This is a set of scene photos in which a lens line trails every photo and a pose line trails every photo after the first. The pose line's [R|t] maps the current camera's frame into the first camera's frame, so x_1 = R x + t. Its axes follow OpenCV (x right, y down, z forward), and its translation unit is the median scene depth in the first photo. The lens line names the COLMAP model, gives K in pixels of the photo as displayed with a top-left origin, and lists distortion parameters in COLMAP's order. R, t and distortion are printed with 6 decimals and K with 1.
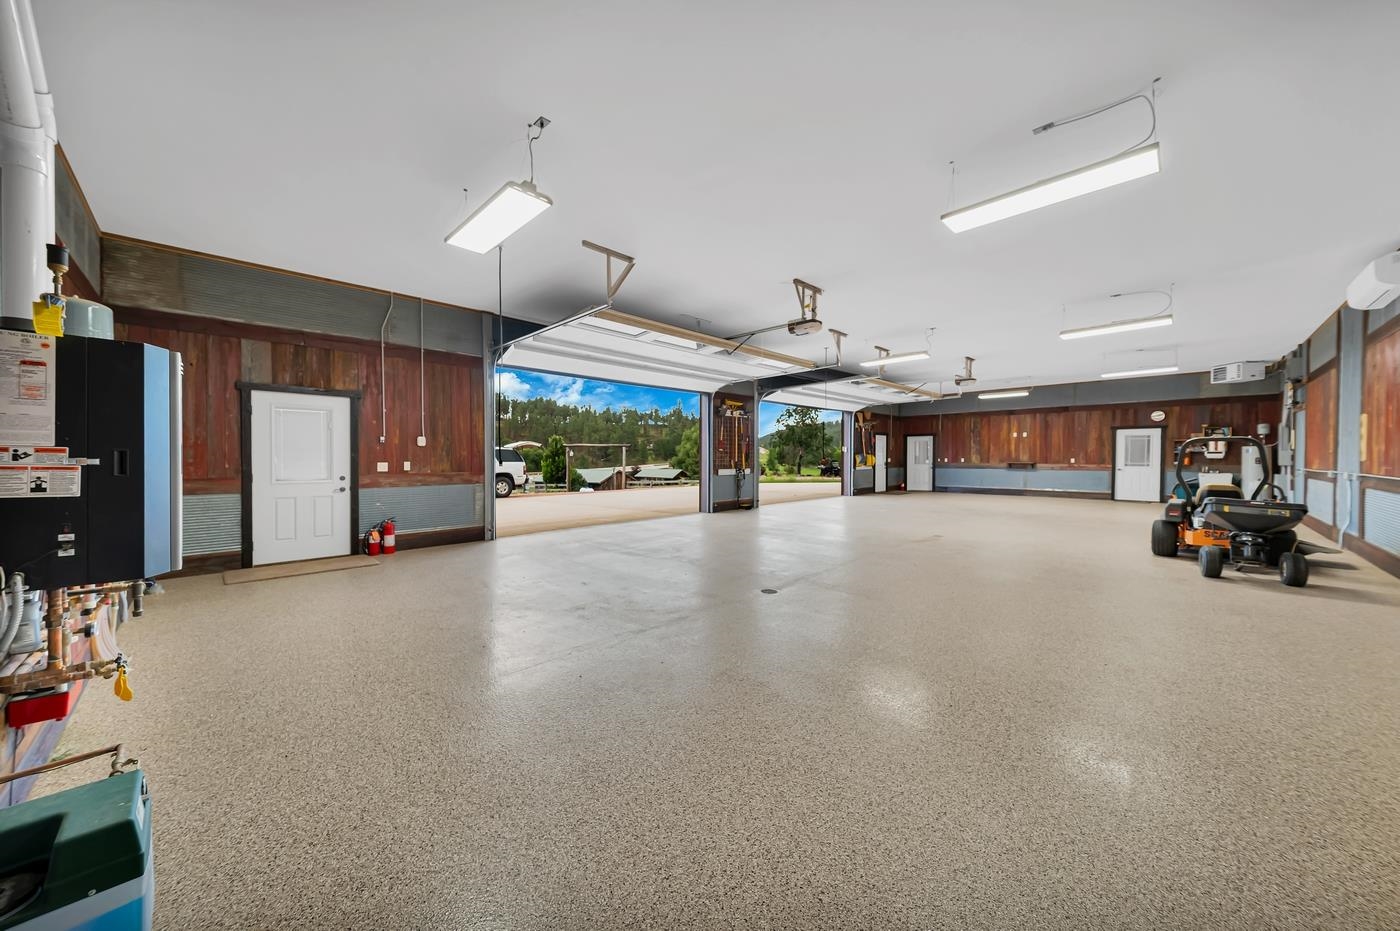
lens RADIAL K [[487.1, 0, 697.2], [0, 487.1, 464.8], [0, 0, 1]] dist [0.021100, -0.005748]
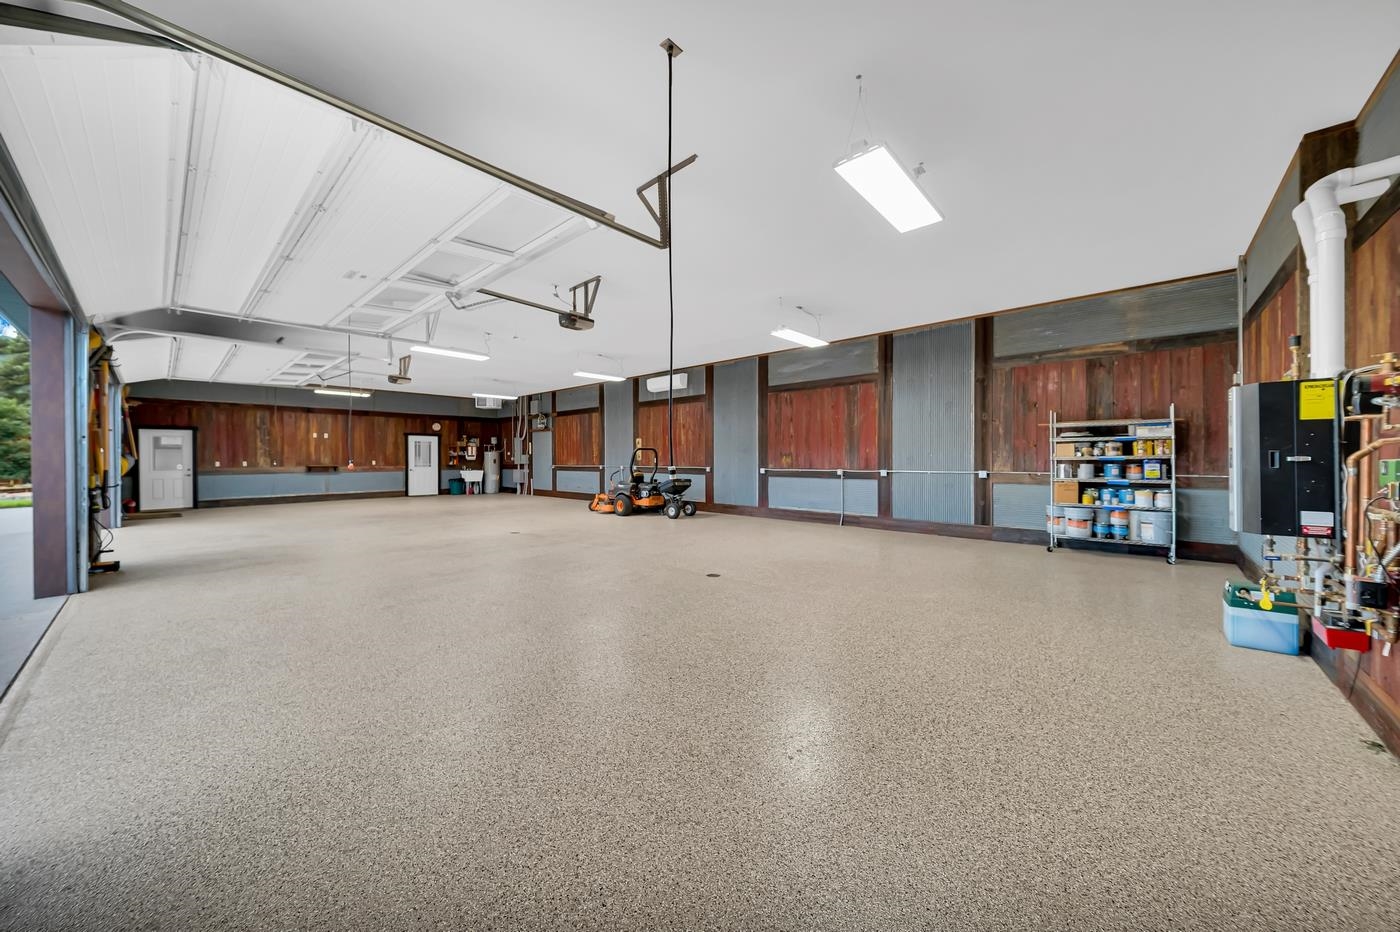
lens RADIAL K [[487.1, 0, 697.2], [0, 487.1, 465.3], [0, 0, 1]] dist [0.021100, -0.005748]
pose [[-0.051517, -0.015790, 0.998547, -0.340412], [0.020221, 0.999654, 0.016851, -0.006974], [-0.998467, 0.021060, -0.051180, 0.373778]]
